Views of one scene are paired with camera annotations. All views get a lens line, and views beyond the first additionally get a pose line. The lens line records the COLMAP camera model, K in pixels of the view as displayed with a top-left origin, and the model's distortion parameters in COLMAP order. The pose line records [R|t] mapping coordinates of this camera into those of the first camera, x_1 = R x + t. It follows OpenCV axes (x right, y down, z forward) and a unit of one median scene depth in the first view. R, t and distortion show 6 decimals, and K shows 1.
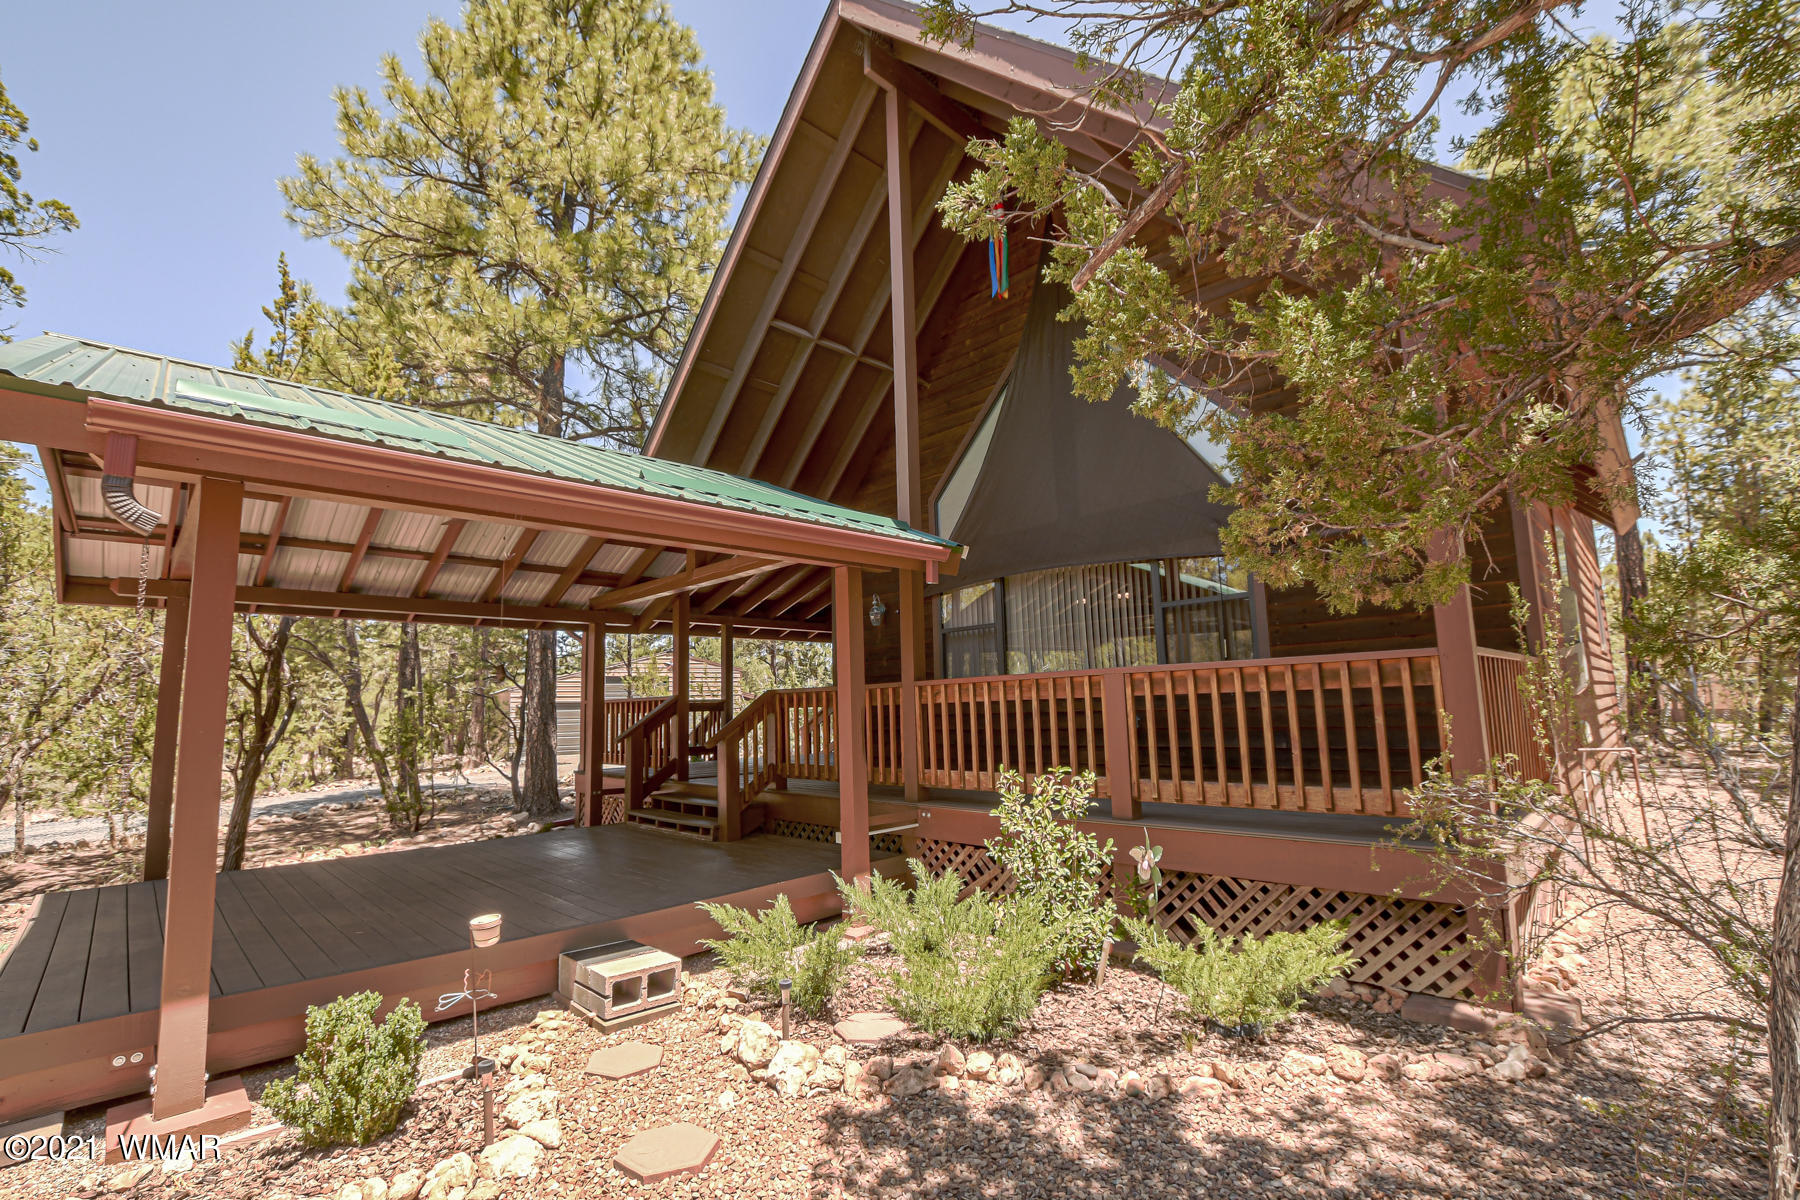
lens RADIAL K [[786.4, 0, 893.5], [0, 786.4, 604.0], [0, 0, 1]] dist [-0.028570, 0.000281]
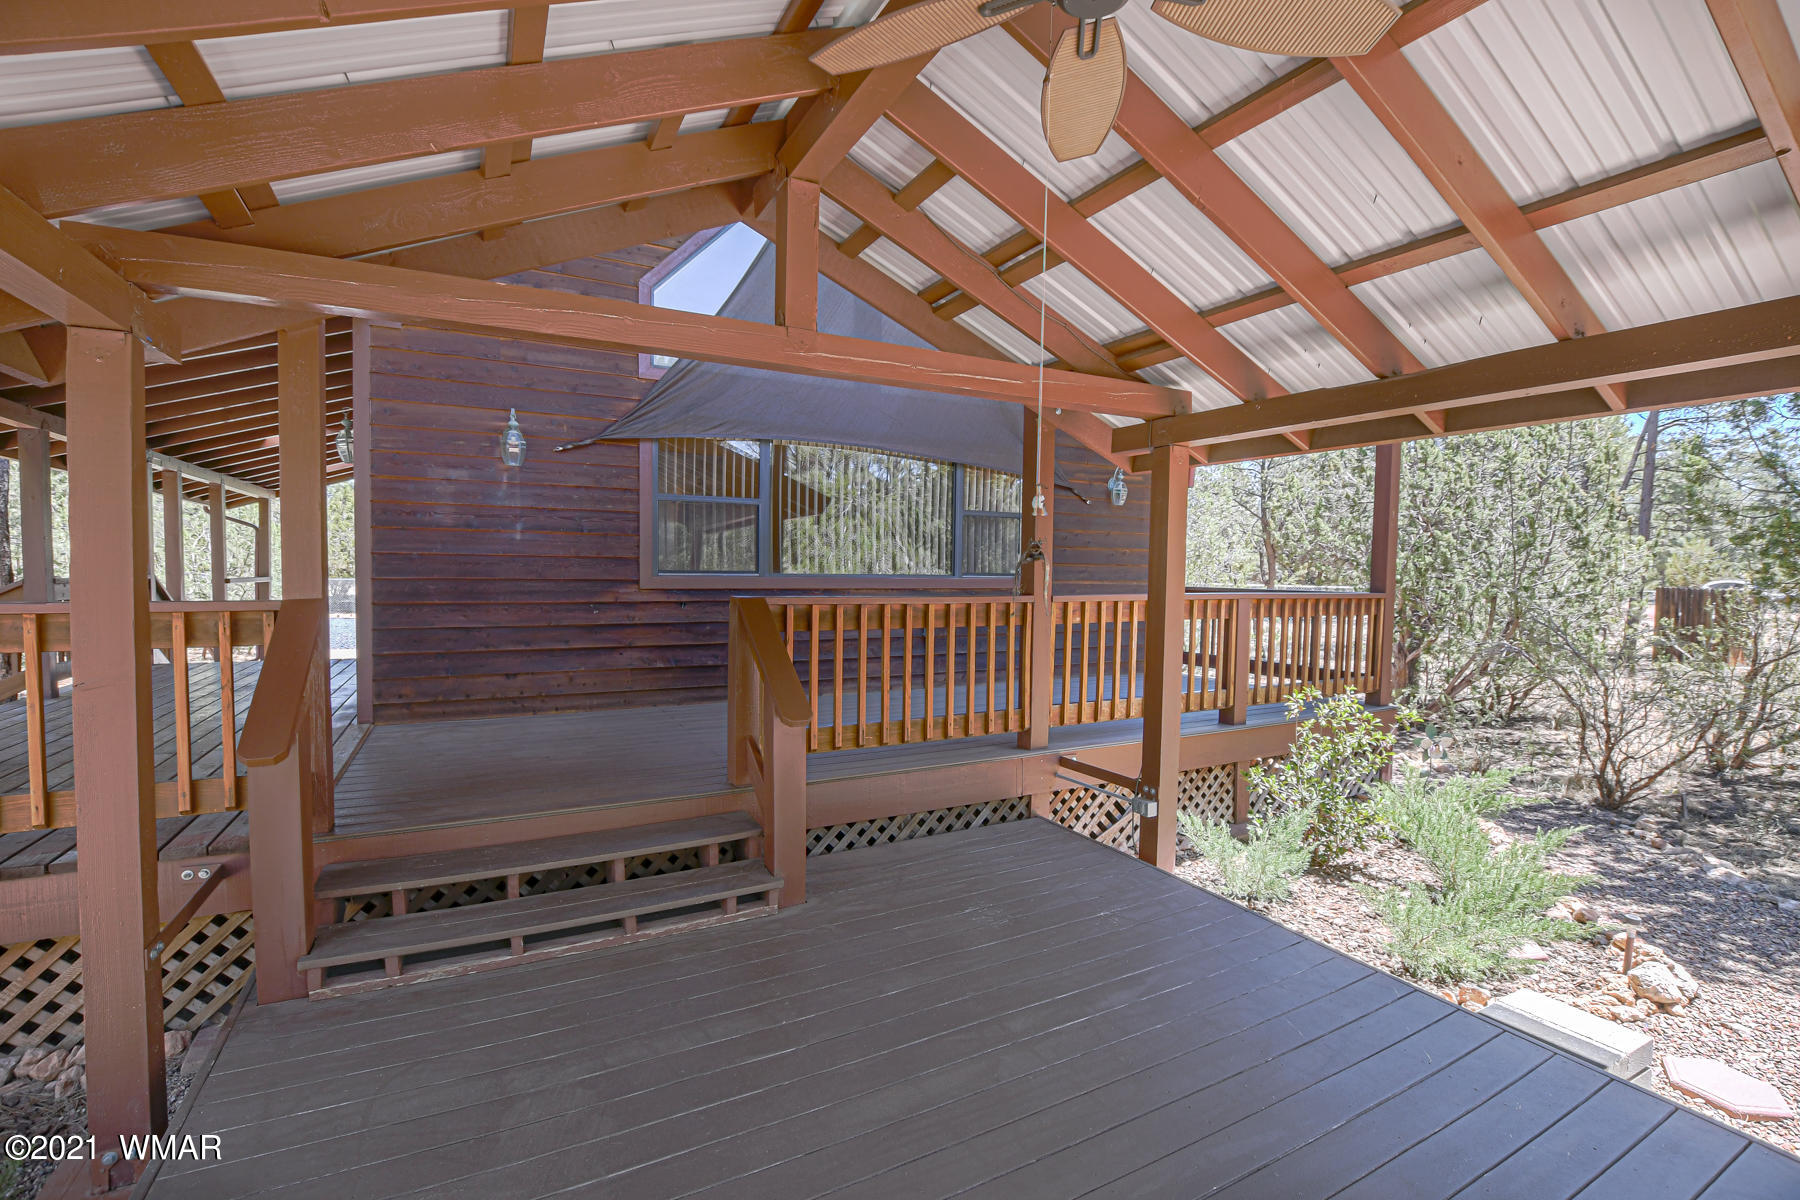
lens RADIAL K [[786.4, 0, 893.5], [0, 786.4, 604.0], [0, 0, 1]] dist [-0.028570, 0.000281]
pose [[0.281740, -0.013662, 0.959393, -1.770034], [-0.145127, 0.987788, 0.056685, 0.199786], [-0.948452, -0.155204, 0.276317, 2.197392]]
